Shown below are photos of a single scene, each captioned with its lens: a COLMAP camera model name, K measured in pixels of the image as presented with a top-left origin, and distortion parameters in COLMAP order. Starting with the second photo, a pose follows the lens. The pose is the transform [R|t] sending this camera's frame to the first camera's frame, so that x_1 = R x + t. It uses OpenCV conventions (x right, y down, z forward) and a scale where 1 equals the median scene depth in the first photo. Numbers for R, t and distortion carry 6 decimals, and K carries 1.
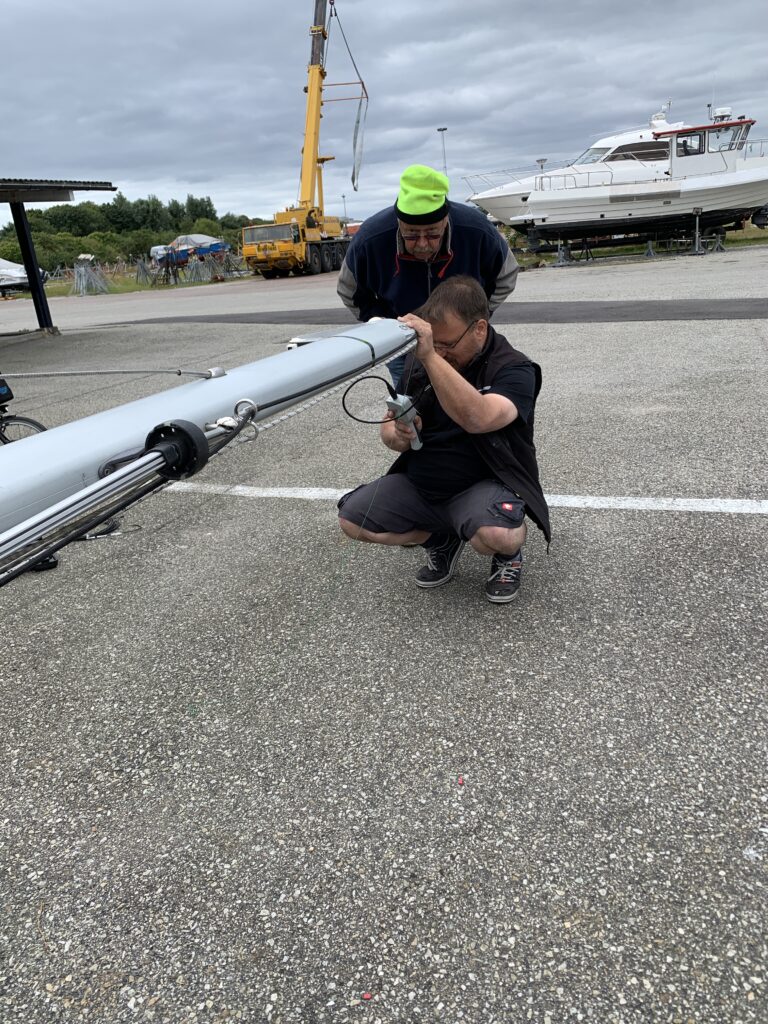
lens RADIAL K [[771.0, 0, 365.6], [0, 771.0, 511.7], [0, 0, 1]] dist [0.230497, -0.462328]
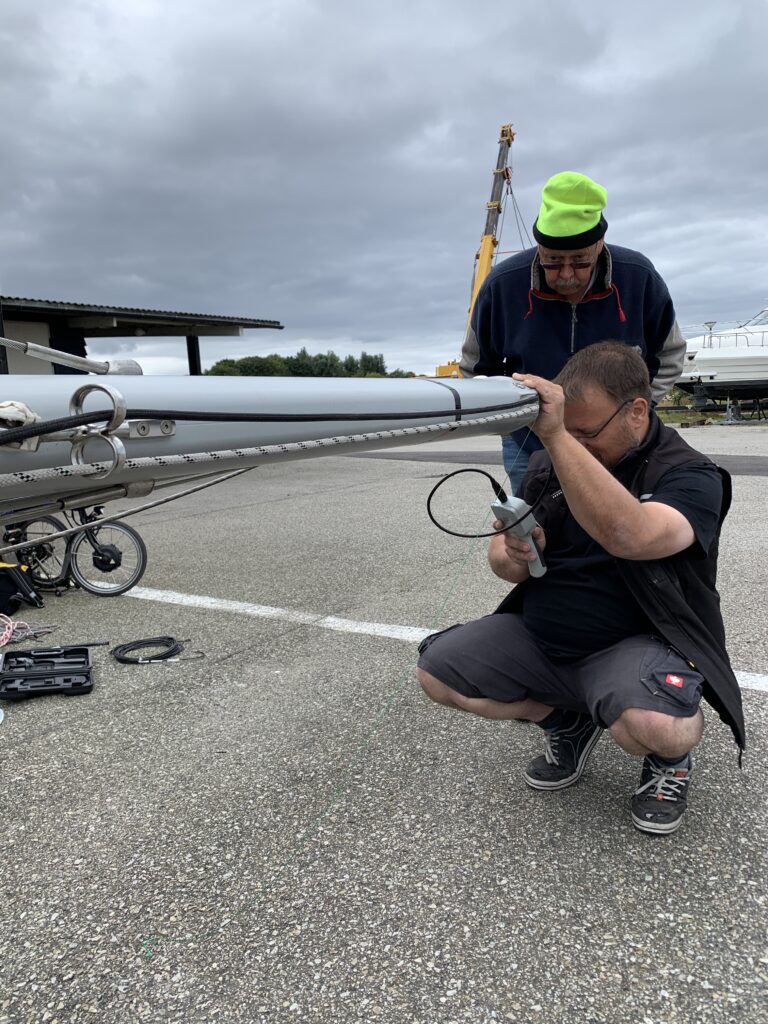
lens RADIAL K [[793.0, 0, 386.0], [0, 793.0, 507.4], [0, 0, 1]] dist [0.041706, -0.034531]
pose [[0.983928, 0.075983, -0.161591, 0.043241], [-0.105008, 0.978146, -0.179455, -0.003139], [0.144424, 0.193539, 0.970404, 0.283444]]
